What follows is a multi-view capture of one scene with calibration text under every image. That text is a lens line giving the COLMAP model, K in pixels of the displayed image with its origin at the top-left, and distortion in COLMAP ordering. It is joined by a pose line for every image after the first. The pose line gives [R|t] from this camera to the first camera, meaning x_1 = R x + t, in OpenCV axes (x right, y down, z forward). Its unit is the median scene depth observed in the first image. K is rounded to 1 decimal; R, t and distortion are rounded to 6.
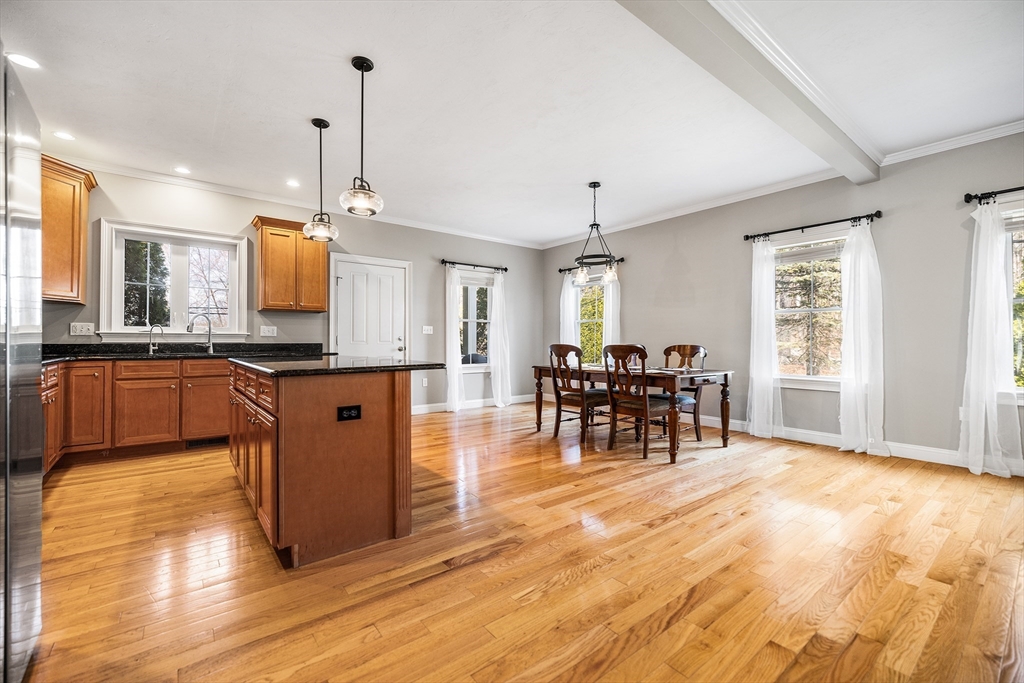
lens RADIAL K [[431.8, 0, 507.2], [0, 431.8, 341.0], [0, 0, 1]] dist [-0.002376, 0.000336]
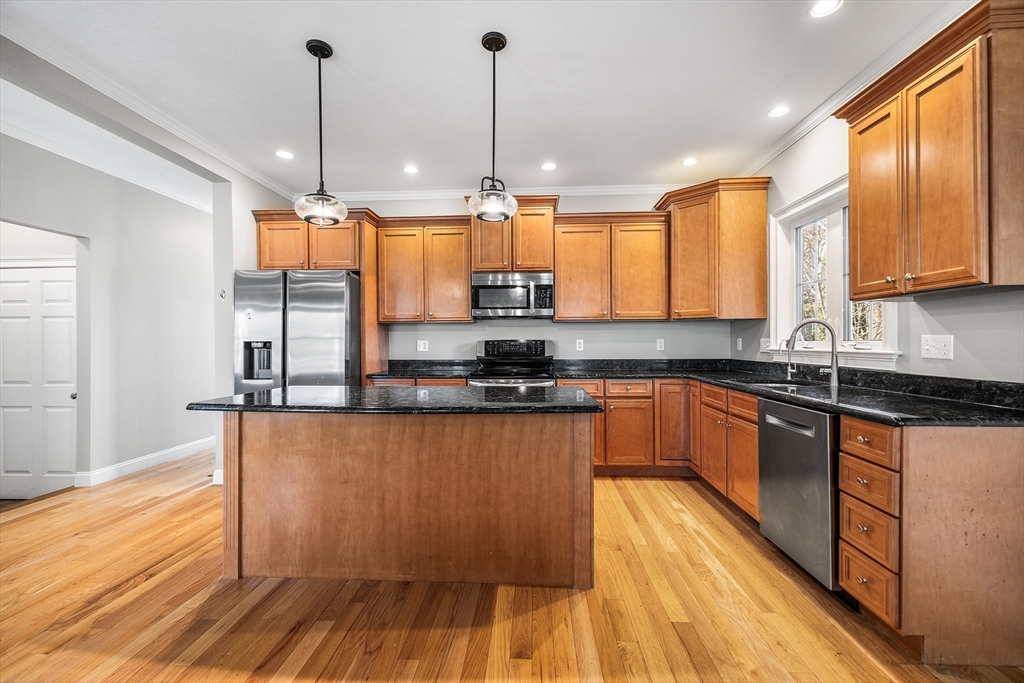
lens RADIAL K [[431.8, 0, 509.4], [0, 431.8, 342.3], [0, 0, 1]] dist [-0.002376, 0.000336]
pose [[-0.656174, 0.003370, -0.754602, 0.042311], [0.007038, 0.999974, -0.001654, -0.035397], [0.754576, -0.006396, -0.656181, 1.177409]]
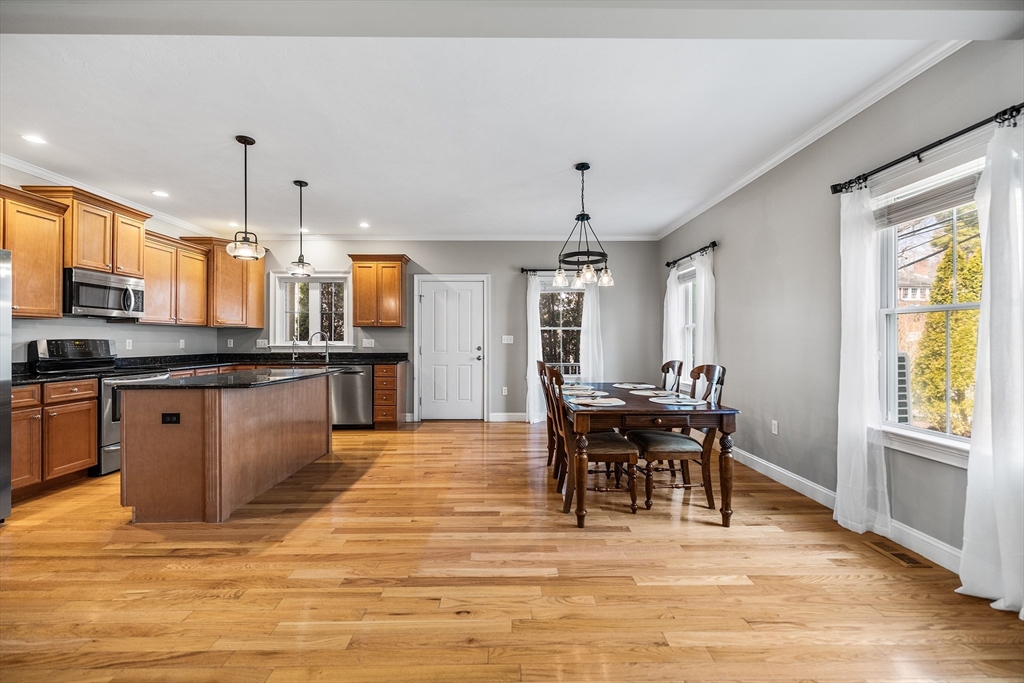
lens RADIAL K [[431.8, 0, 508.0], [0, 431.8, 340.8], [0, 0, 1]] dist [-0.002376, 0.000336]
pose [[0.797552, -0.002423, -0.603245, 0.654258], [0.004047, 0.999991, 0.001335, -0.036326], [0.603237, -0.003506, 0.797555, 0.291874]]
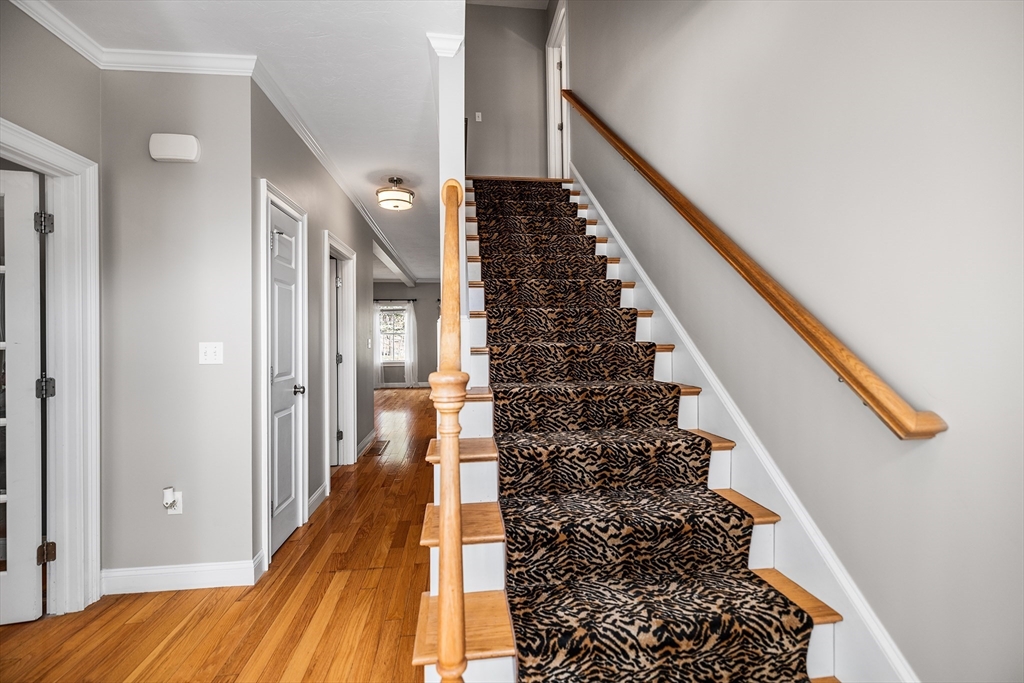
lens RADIAL K [[431.8, 0, 511.6], [0, 431.8, 341.1], [0, 0, 1]] dist [-0.002376, 0.000336]
pose [[0.512210, -0.001760, 0.858859, -1.154181], [0.001204, 0.999998, 0.001331, -0.037813], [-0.858860, 0.000353, 0.512211, -0.904892]]
